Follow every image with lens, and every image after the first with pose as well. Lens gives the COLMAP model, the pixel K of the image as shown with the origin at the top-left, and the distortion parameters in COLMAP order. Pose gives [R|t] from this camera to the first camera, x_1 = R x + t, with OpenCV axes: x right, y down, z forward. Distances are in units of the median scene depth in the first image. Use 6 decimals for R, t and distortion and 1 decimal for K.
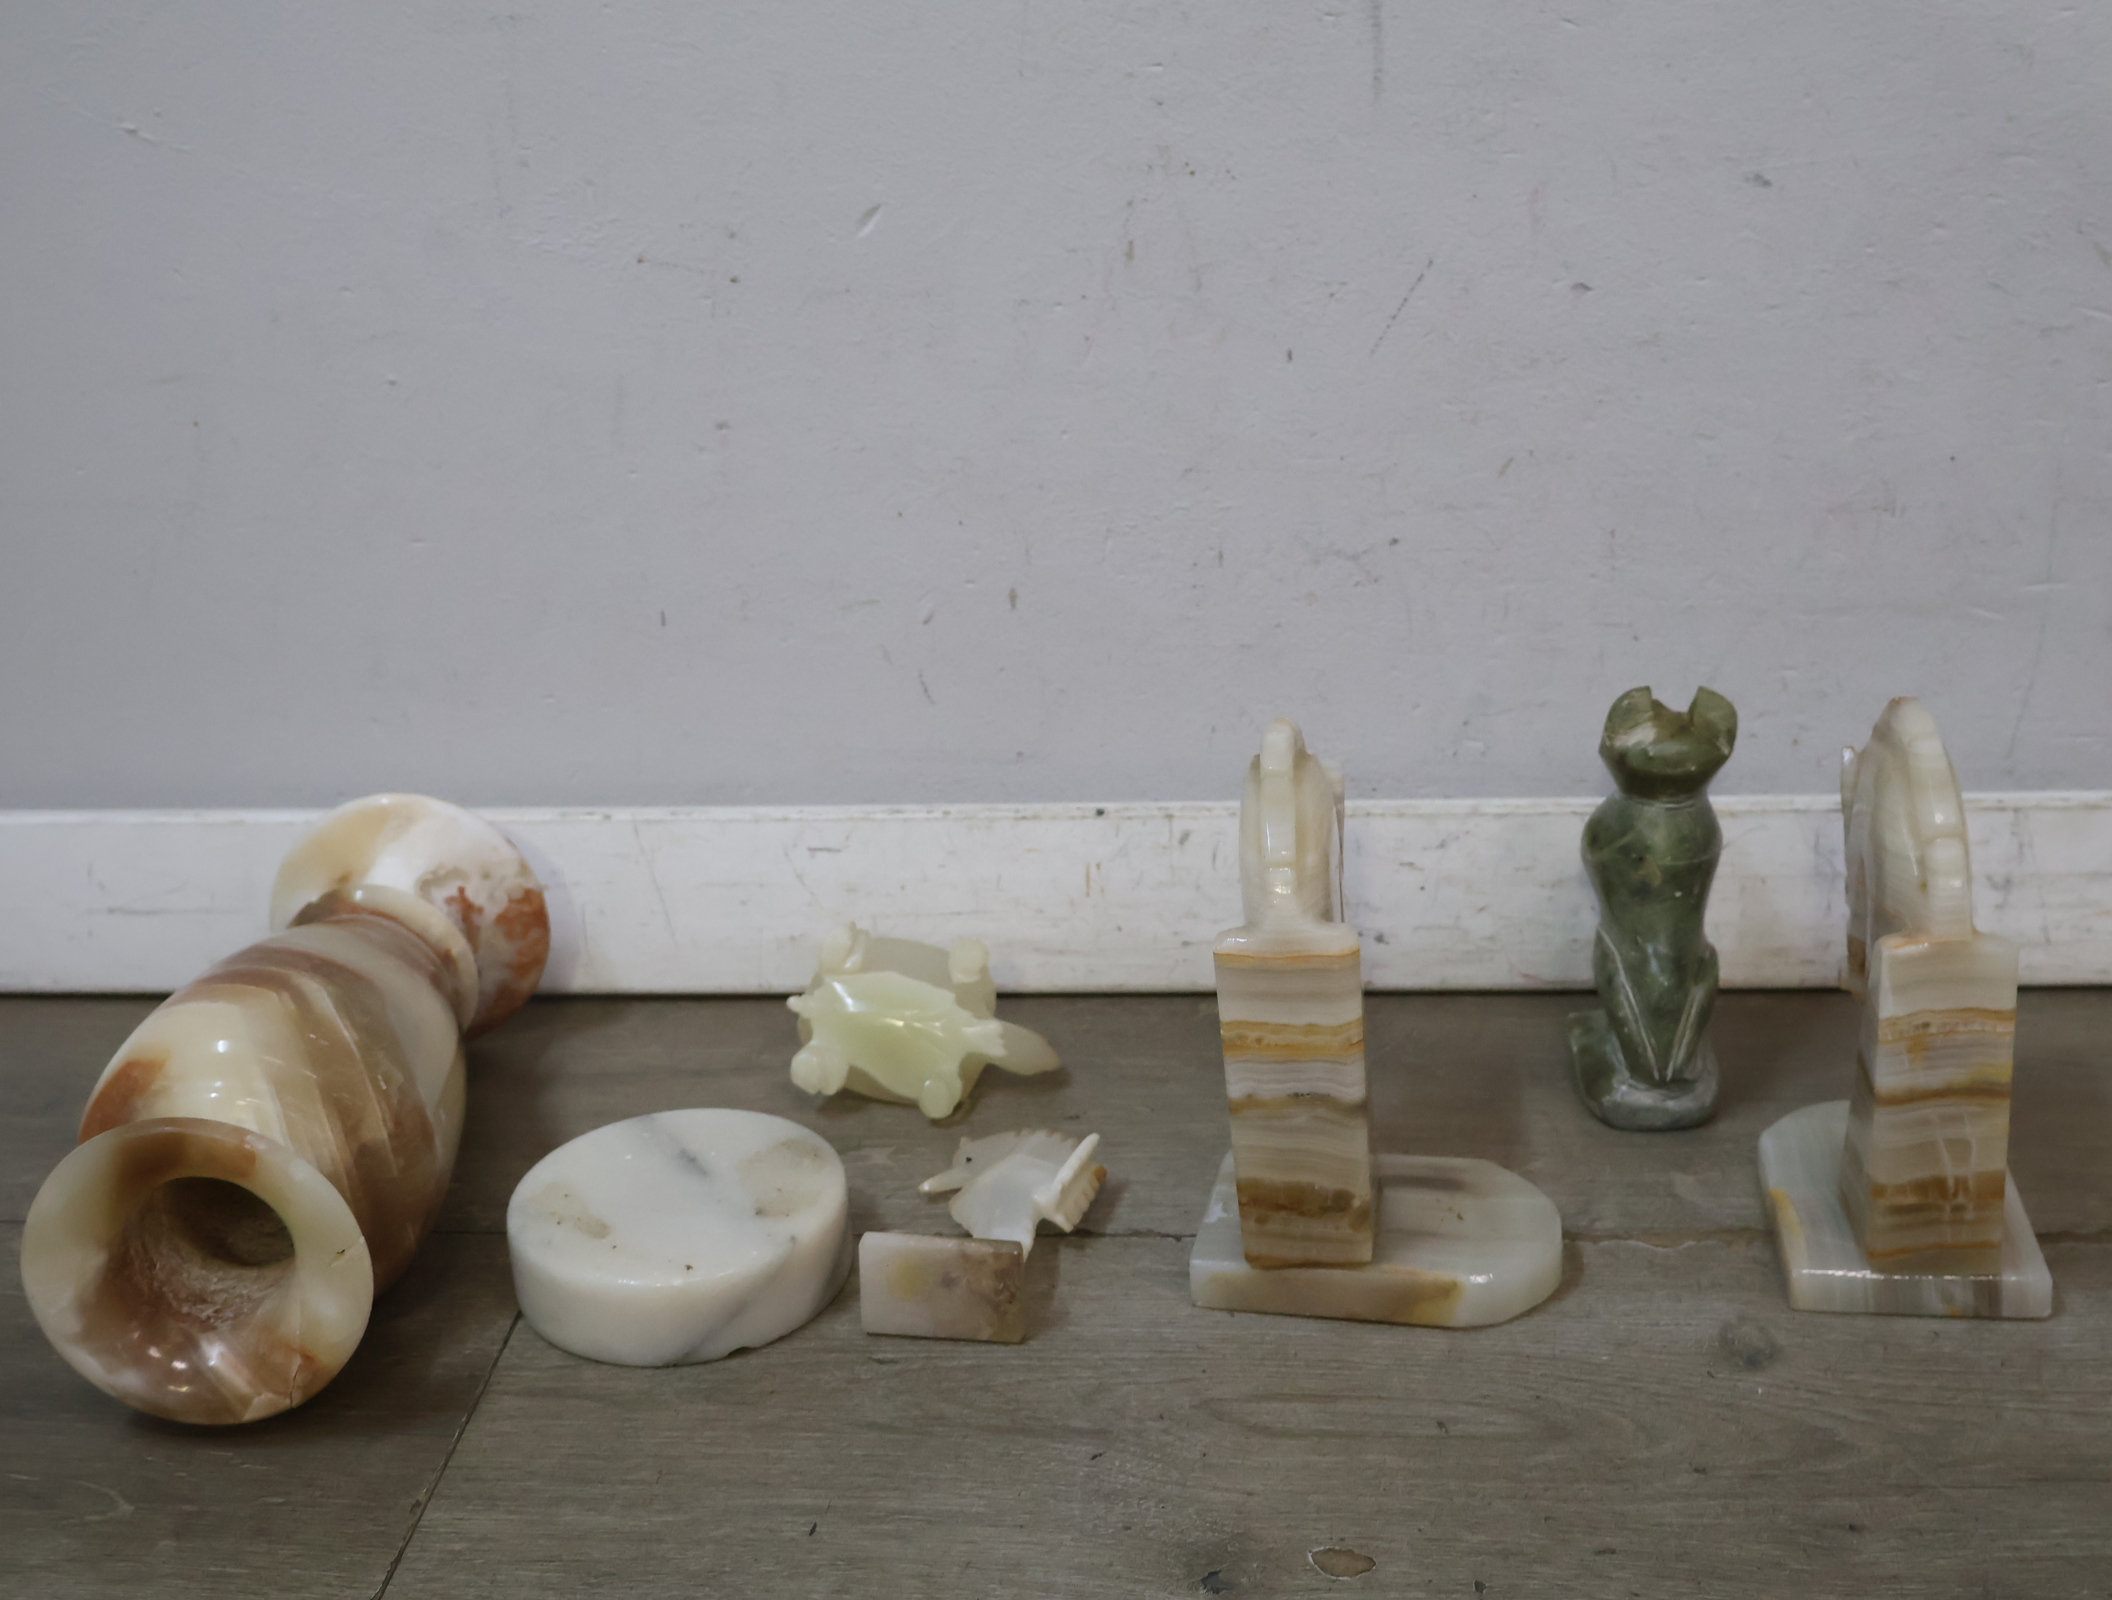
lens RADIAL K [[2645.6, 0, 1058.1], [0, 2645.6, 806.1], [0, 0, 1]] dist [0.007934, 0.000000]
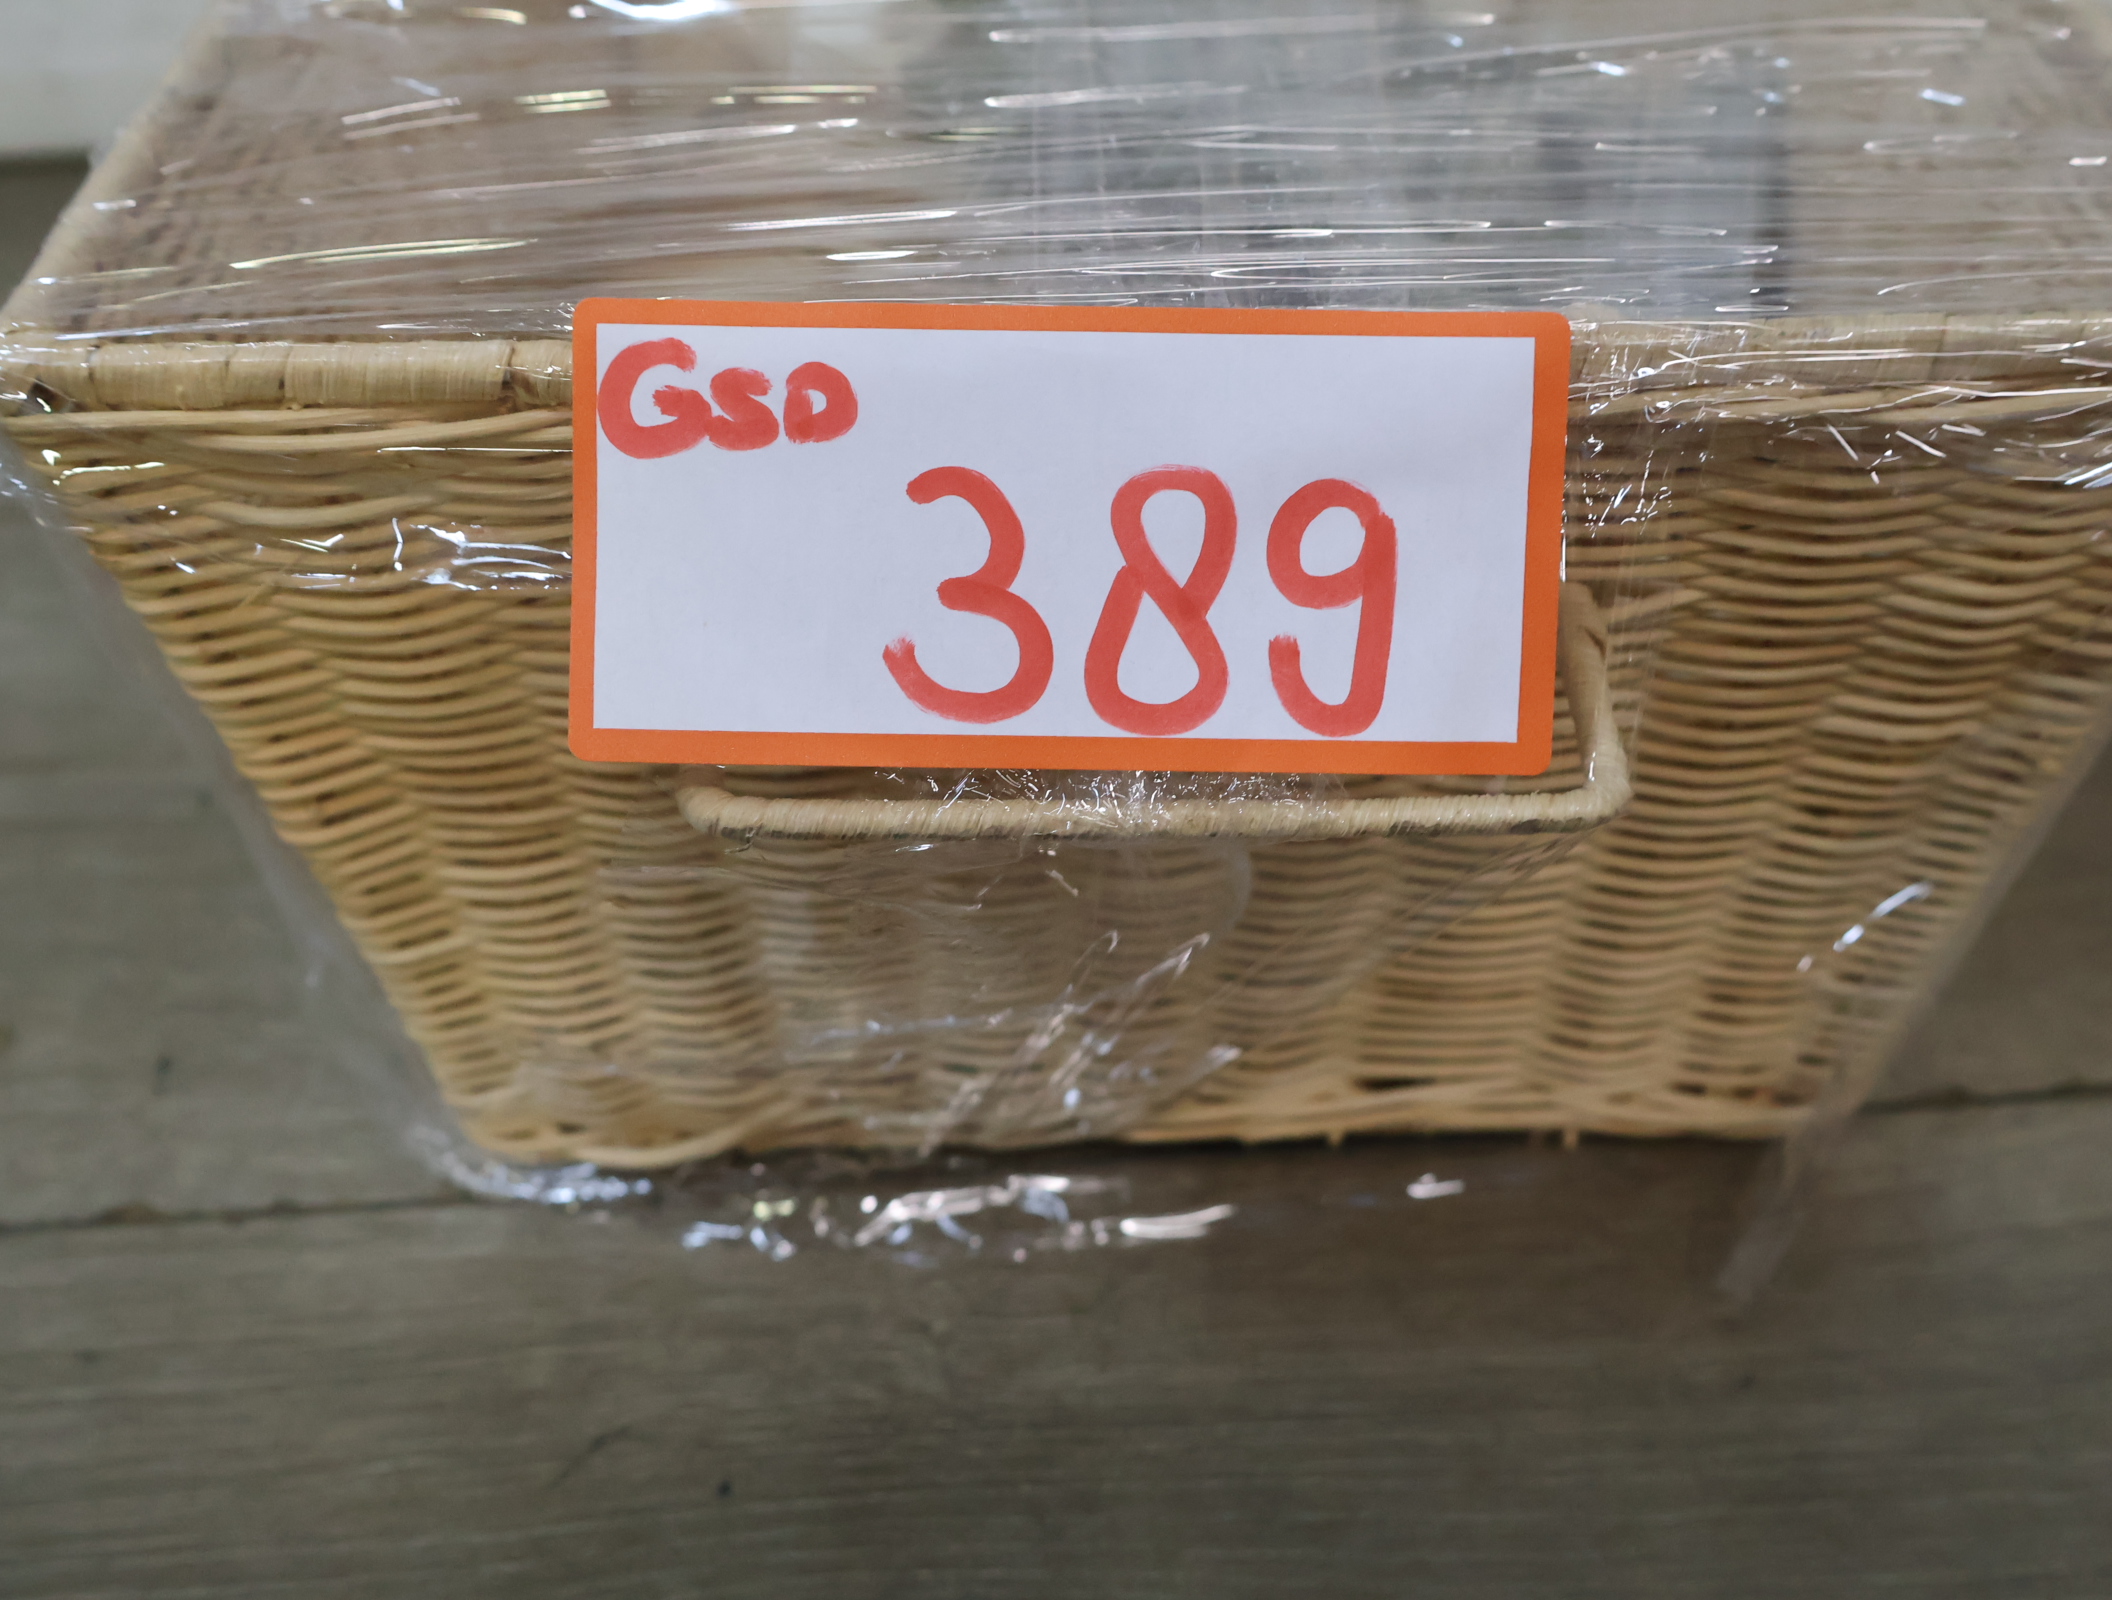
lens RADIAL K [[2645.6, 0, 1051.2], [0, 2645.6, 815.2], [0, 0, 1]] dist [0.007934, 0.000000]
pose [[0.988931, -0.075955, 0.127459, 0.216788], [0.034460, 0.953124, 0.300610, 0.038999], [-0.144317, -0.292891, 0.945192, 0.283096]]
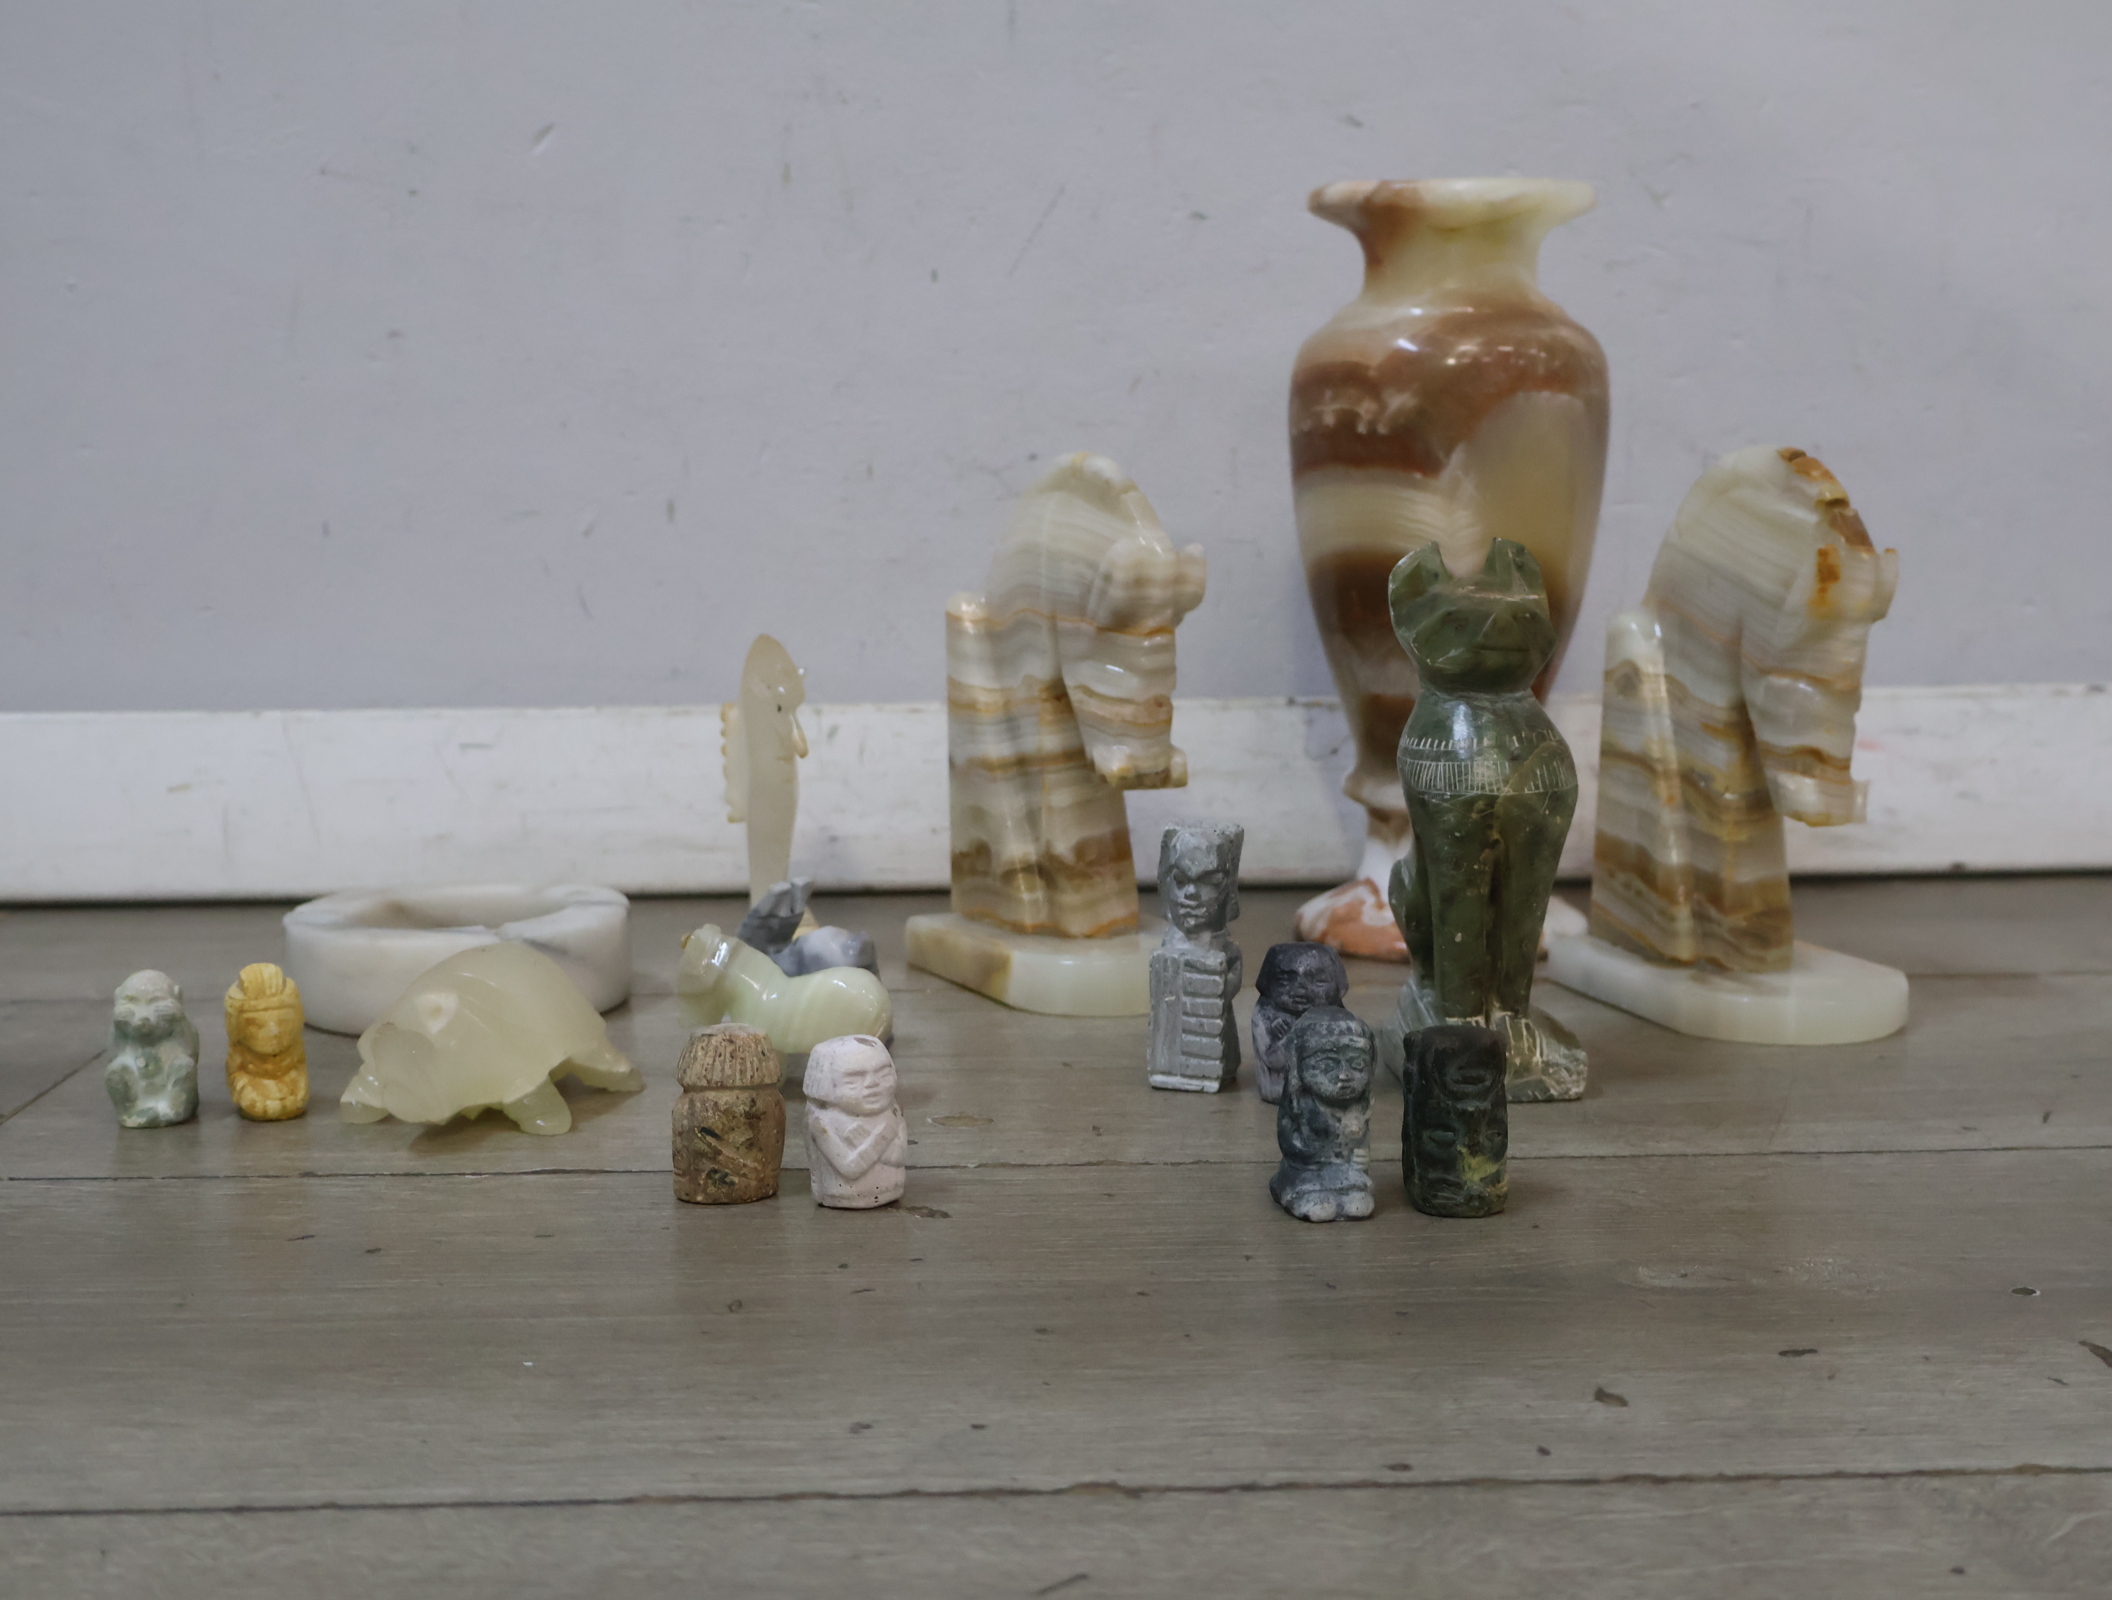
lens RADIAL K [[2645.6, 0, 1057.0], [0, 2645.6, 807.6], [0, 0, 1]] dist [0.007934, 0.000000]
pose [[0.993831, 0.019440, 0.109187, 0.024208], [0.007859, 0.969698, -0.244180, 0.311098], [-0.110625, 0.243532, 0.963563, 0.006904]]
